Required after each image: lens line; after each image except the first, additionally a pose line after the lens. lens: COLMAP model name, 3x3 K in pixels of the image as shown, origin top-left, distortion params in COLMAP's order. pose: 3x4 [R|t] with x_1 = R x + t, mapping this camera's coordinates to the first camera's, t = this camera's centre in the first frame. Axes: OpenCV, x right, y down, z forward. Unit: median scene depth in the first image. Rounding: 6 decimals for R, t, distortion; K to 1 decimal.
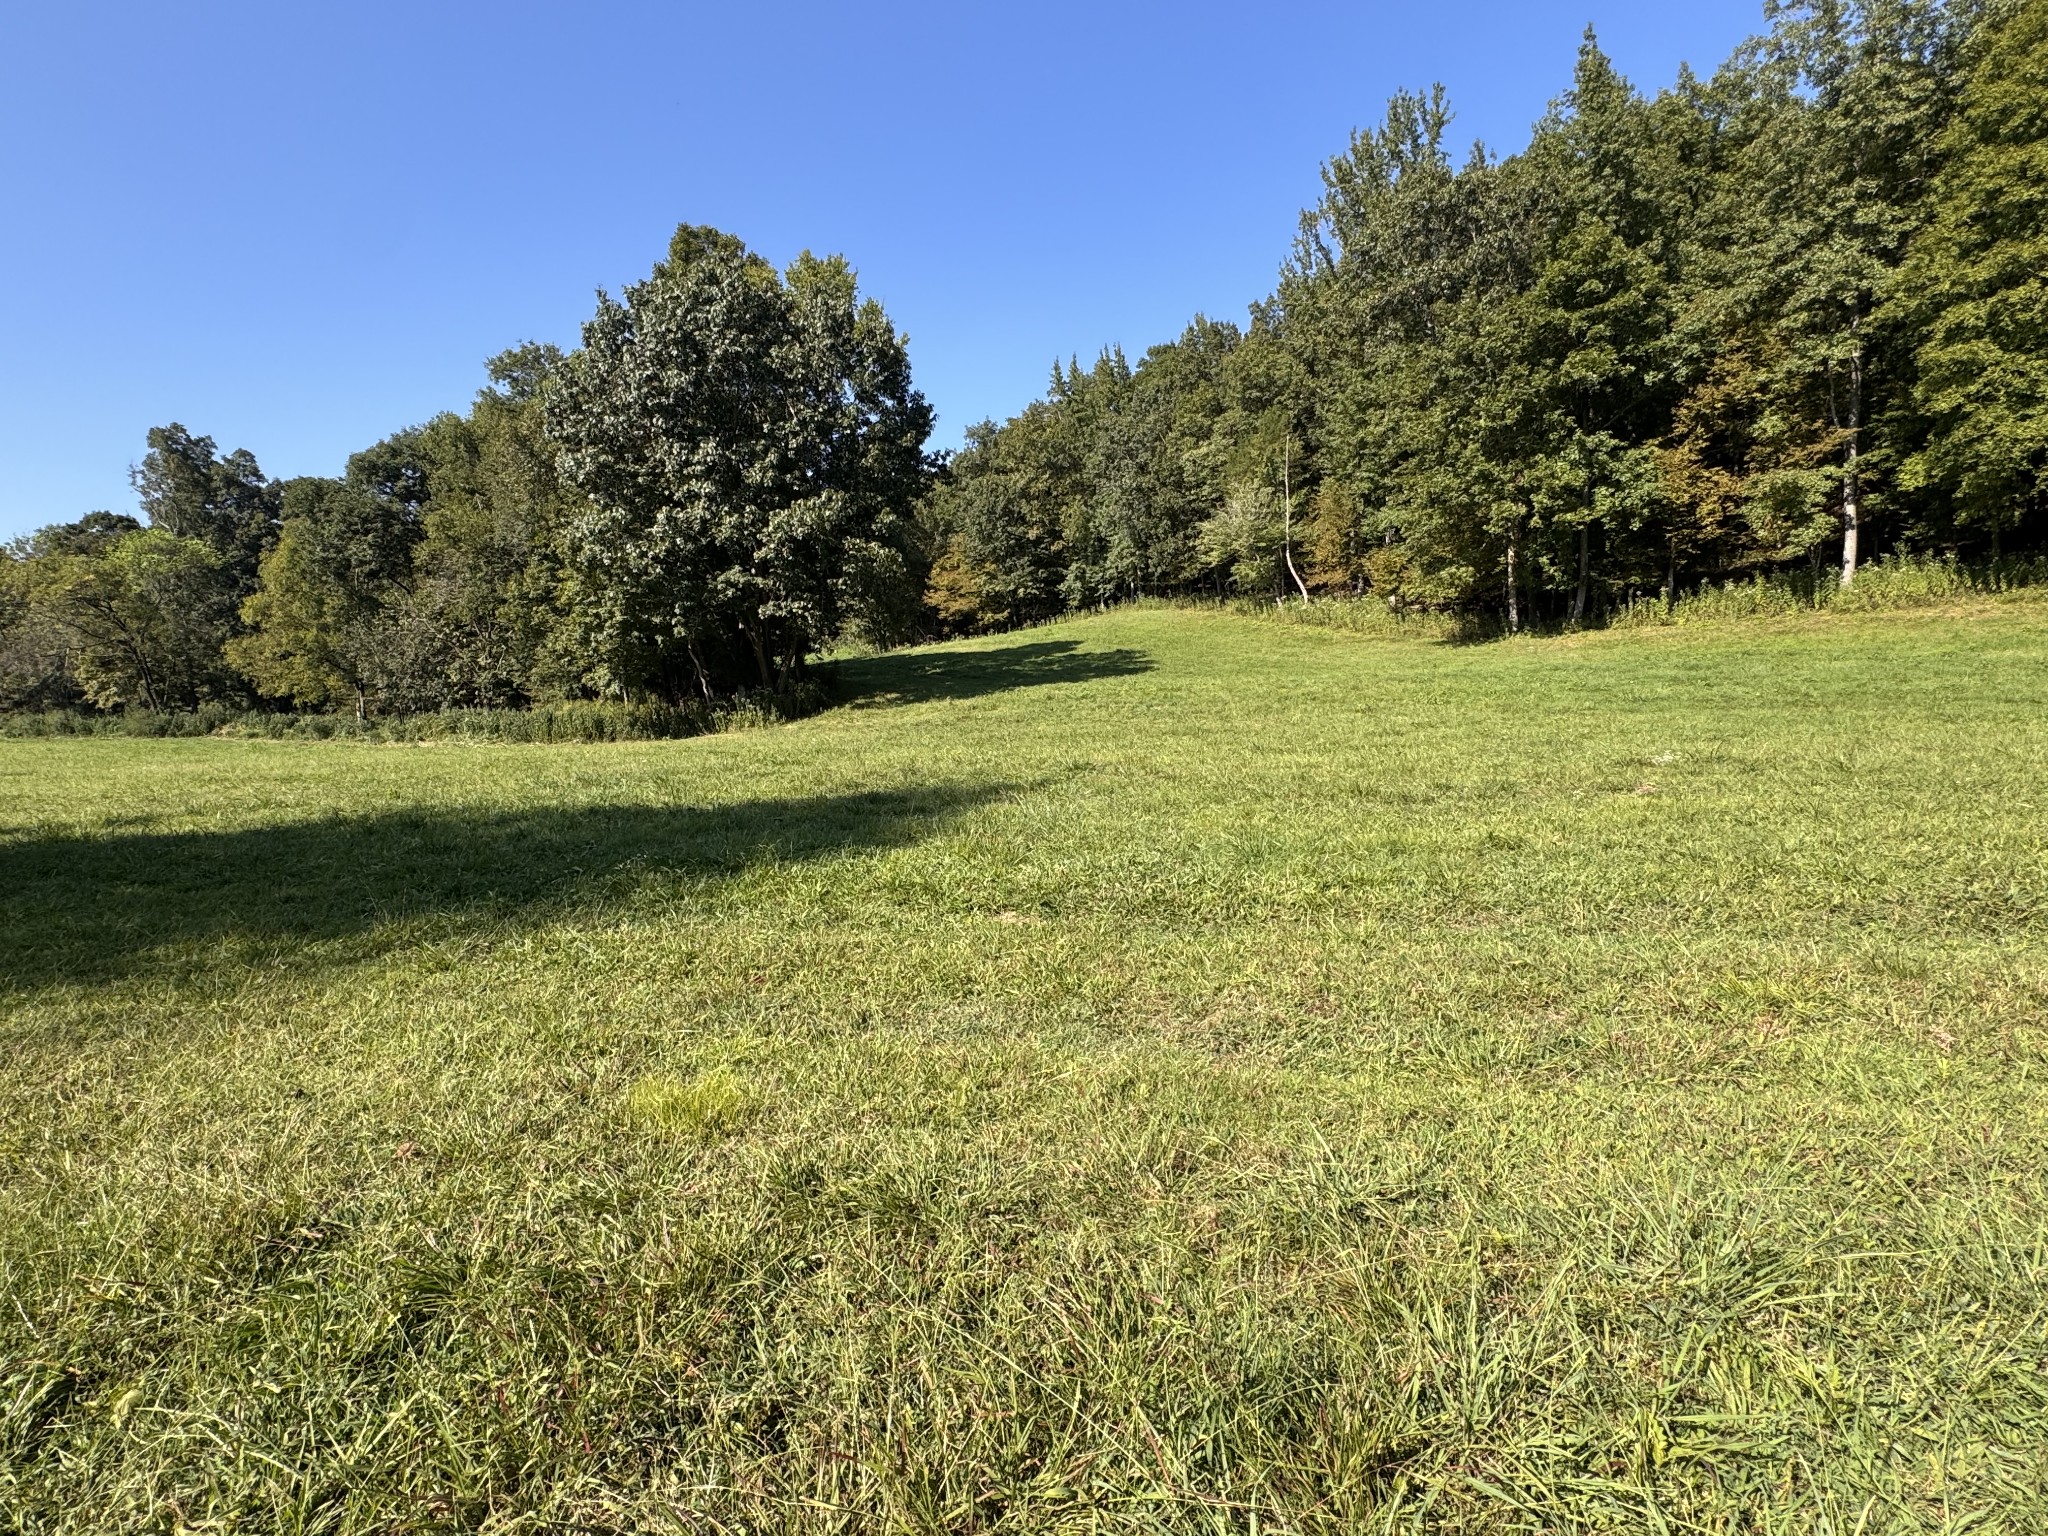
lens RADIAL K [[1022.7, 0, 1020.1], [0, 1022.7, 764.5], [0, 0, 1]] dist [-0.000174, -0.000627]
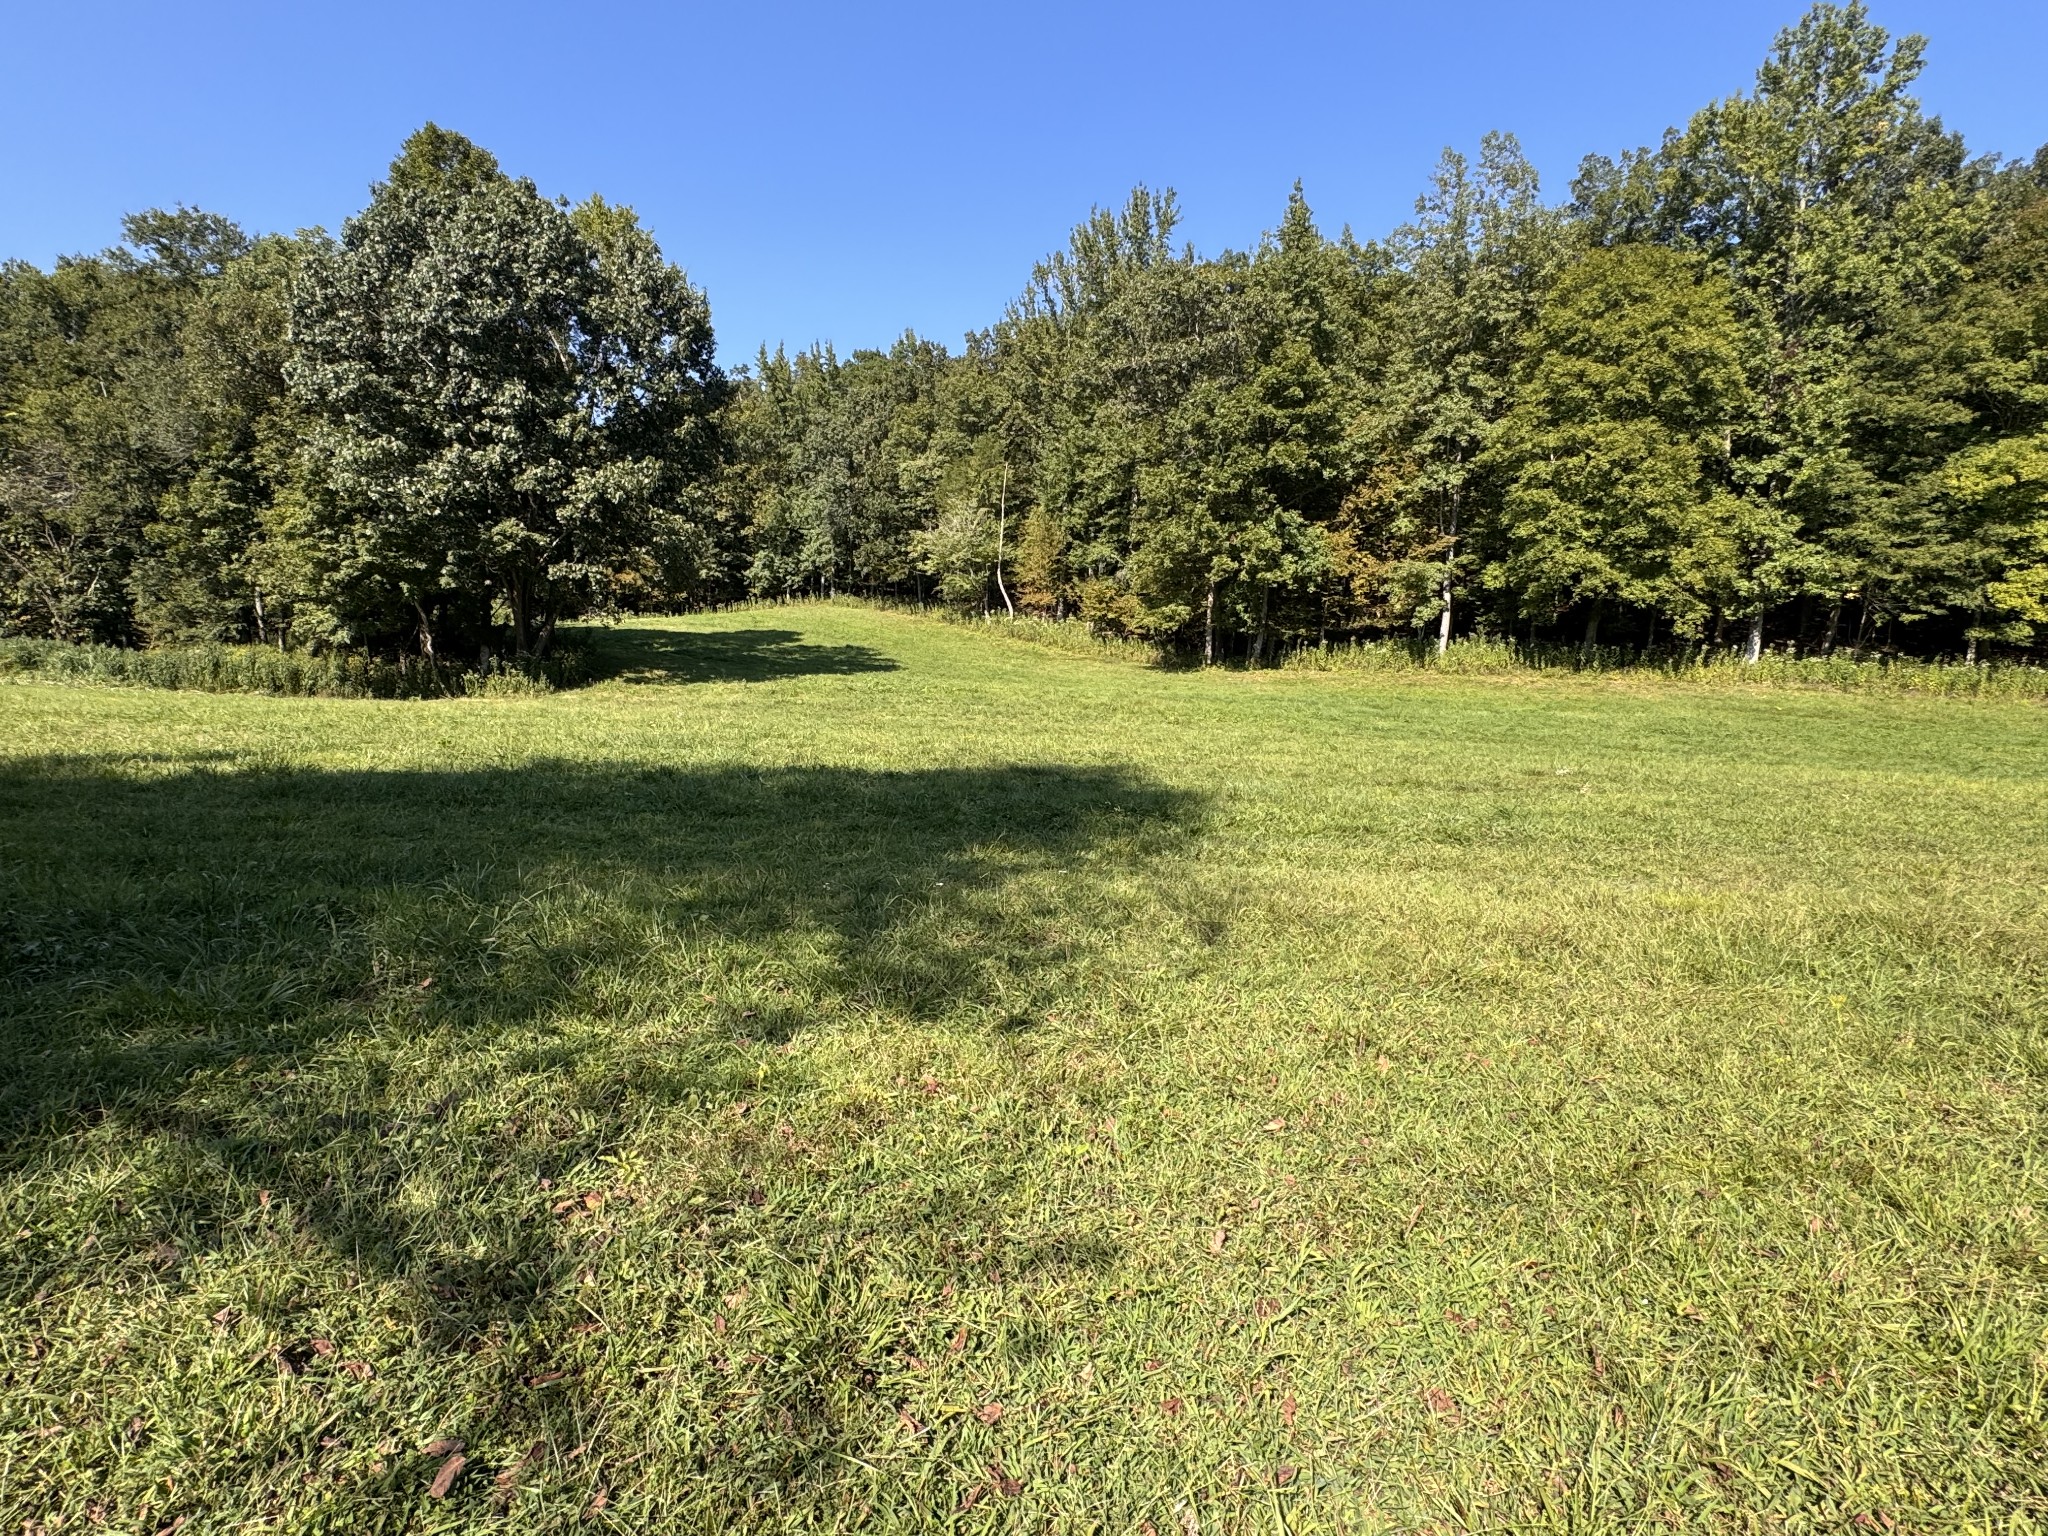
lens RADIAL K [[1022.7, 0, 1020.1], [0, 1022.7, 764.5], [0, 0, 1]] dist [-0.000174, -0.000627]
pose [[0.926696, 0.053975, 0.371915, -0.180927], [-0.054627, 0.998468, -0.008792, 0.010627], [-0.371820, -0.012169, 0.928225, -0.029801]]
